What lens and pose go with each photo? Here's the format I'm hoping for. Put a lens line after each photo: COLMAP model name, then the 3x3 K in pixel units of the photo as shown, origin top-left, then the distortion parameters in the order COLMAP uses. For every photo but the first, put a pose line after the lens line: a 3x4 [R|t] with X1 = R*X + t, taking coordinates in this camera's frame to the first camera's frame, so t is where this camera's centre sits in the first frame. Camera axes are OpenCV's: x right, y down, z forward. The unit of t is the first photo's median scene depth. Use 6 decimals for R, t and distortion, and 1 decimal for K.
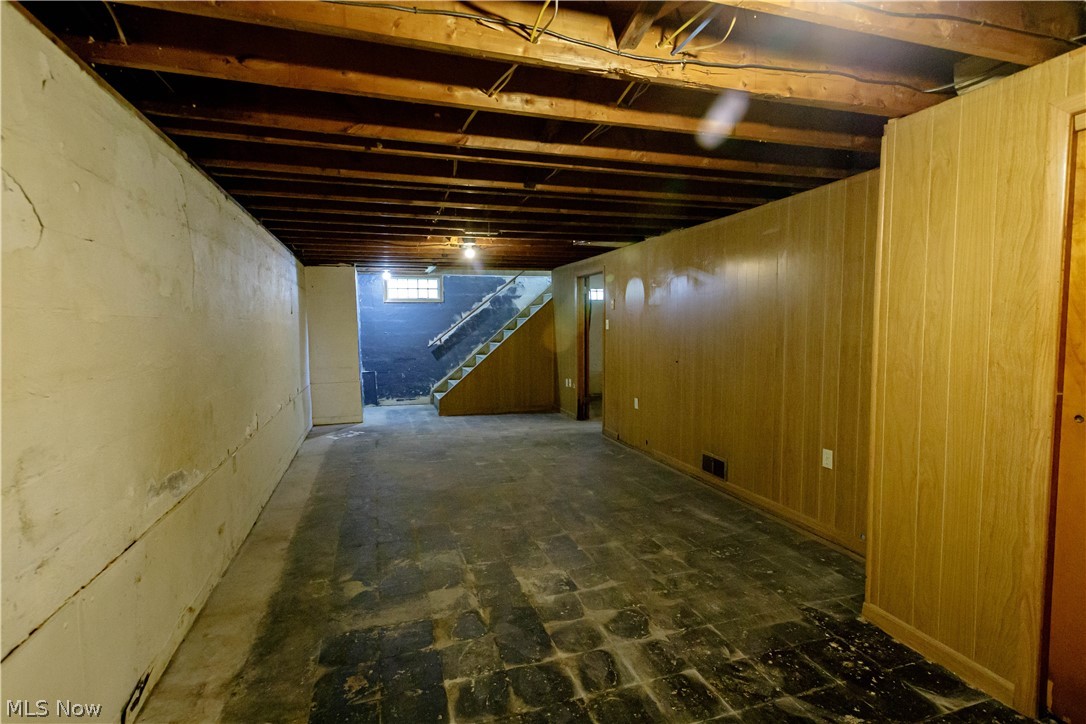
lens RADIAL K [[488.8, 0, 544.8], [0, 488.8, 361.6], [0, 0, 1]] dist [0.001748, 0.000157]
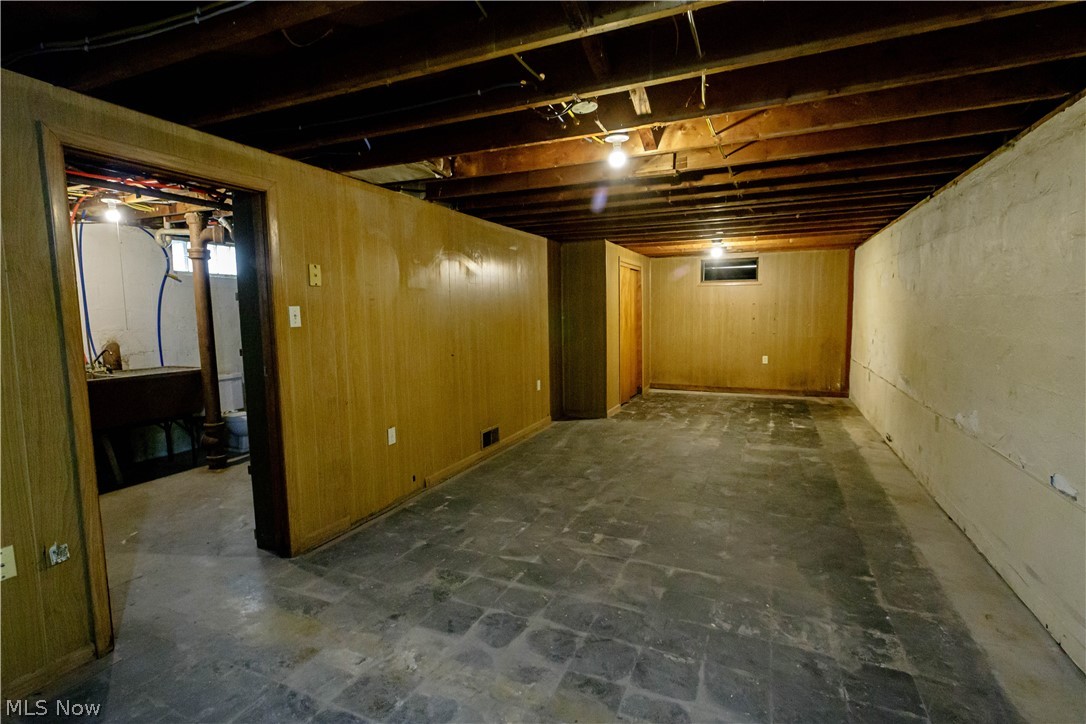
lens RADIAL K [[488.8, 0, 544.8], [0, 488.8, 361.6], [0, 0, 1]] dist [0.001748, 0.000157]
pose [[-0.720392, -0.052291, 0.691593, -0.522962], [0.072172, 0.986089, 0.149735, -0.122202], [-0.689802, 0.157782, -0.706596, 1.678682]]
